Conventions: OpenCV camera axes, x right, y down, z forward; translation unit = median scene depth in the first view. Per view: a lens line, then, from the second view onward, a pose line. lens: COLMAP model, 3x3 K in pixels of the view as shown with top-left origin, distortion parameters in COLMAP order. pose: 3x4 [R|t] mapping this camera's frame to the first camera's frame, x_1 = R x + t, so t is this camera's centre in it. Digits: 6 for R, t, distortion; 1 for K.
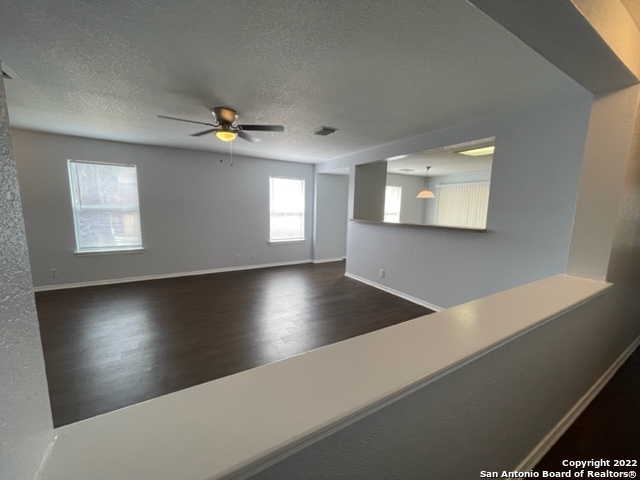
lens RADIAL K [[257.7, 0, 319.5], [0, 257.7, 242.2], [0, 0, 1]] dist [-0.001714, -0.000075]
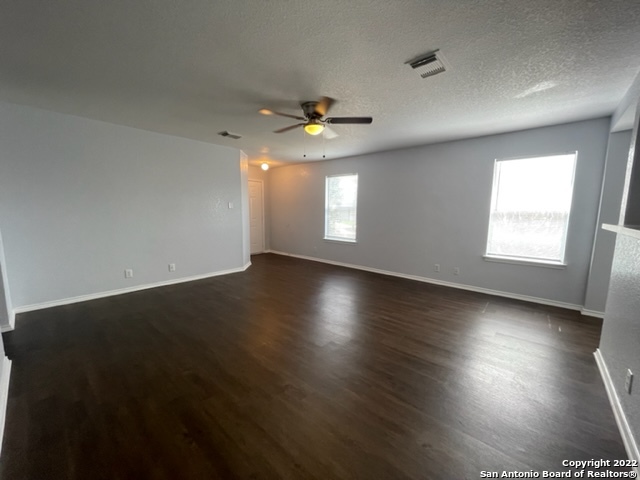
lens RADIAL K [[257.7, 0, 319.5], [0, 257.7, 242.2], [0, 0, 1]] dist [-0.001714, -0.000075]
pose [[0.308893, 0.101092, -0.945709, 0.345495], [-0.137411, 0.988646, 0.060800, -0.021551], [0.941118, 0.111170, 0.319277, 0.410002]]
